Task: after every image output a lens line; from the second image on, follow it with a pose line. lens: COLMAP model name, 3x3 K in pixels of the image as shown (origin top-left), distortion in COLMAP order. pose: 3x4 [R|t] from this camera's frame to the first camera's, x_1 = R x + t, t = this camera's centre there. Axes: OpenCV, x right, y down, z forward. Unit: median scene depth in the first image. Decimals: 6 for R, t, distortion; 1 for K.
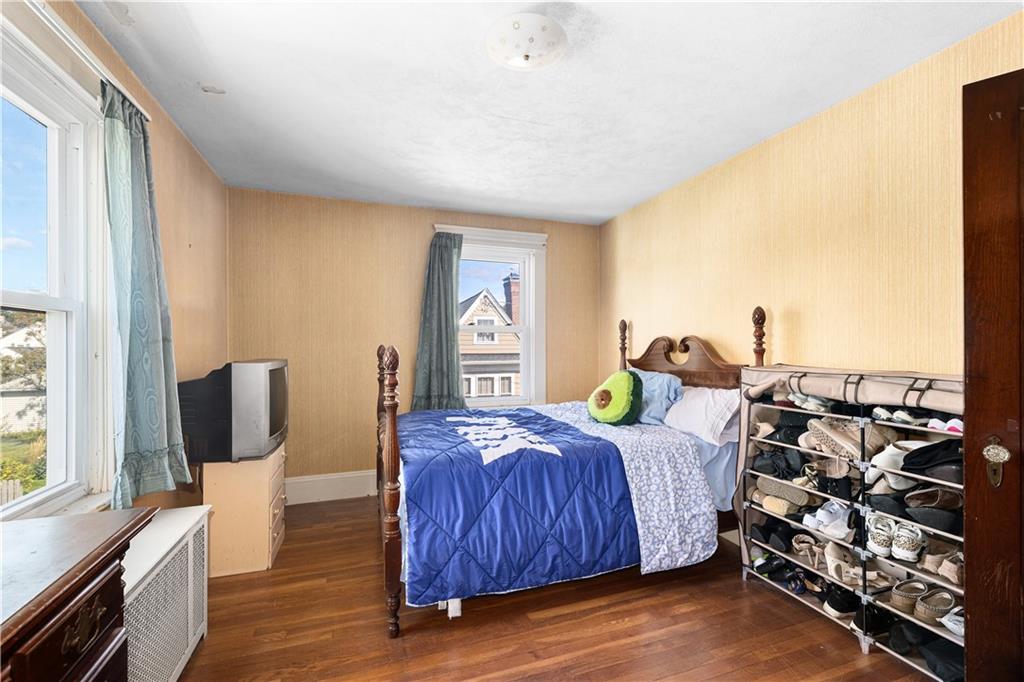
lens RADIAL K [[433.3, 0, 510.6], [0, 433.3, 341.8], [0, 0, 1]] dist [0.001644, 0.000067]
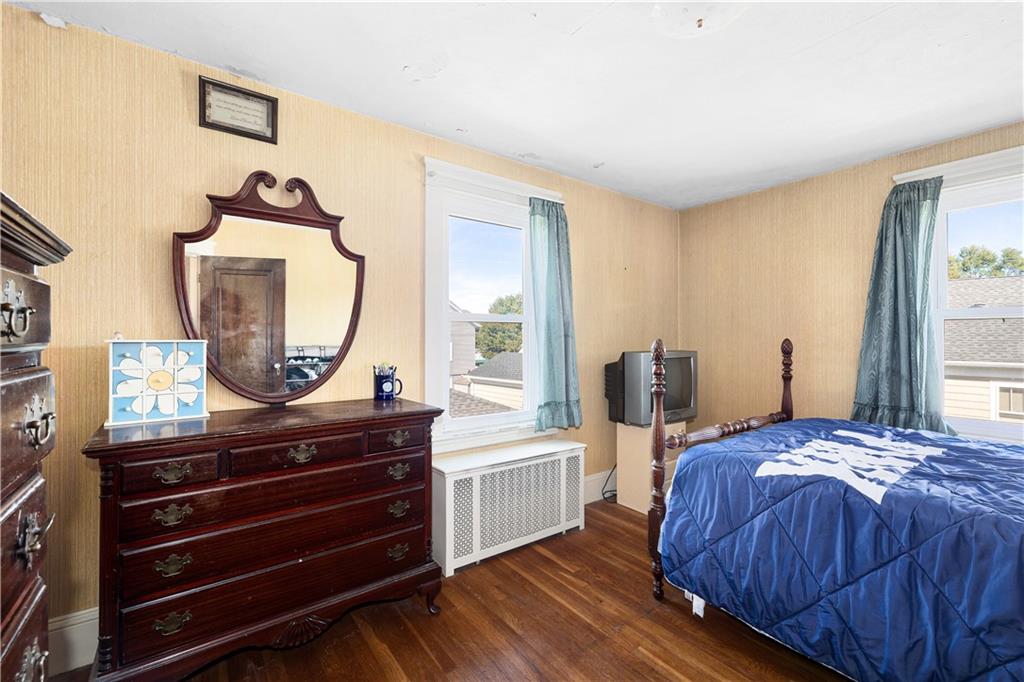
lens RADIAL K [[433.3, 0, 513.4], [0, 433.3, 340.9], [0, 0, 1]] dist [0.001644, 0.000067]
pose [[0.309680, 0.003873, -0.950833, 0.590855], [0.007183, 0.999954, 0.006413, 0.002931], [0.950814, -0.008816, 0.309638, 0.264984]]
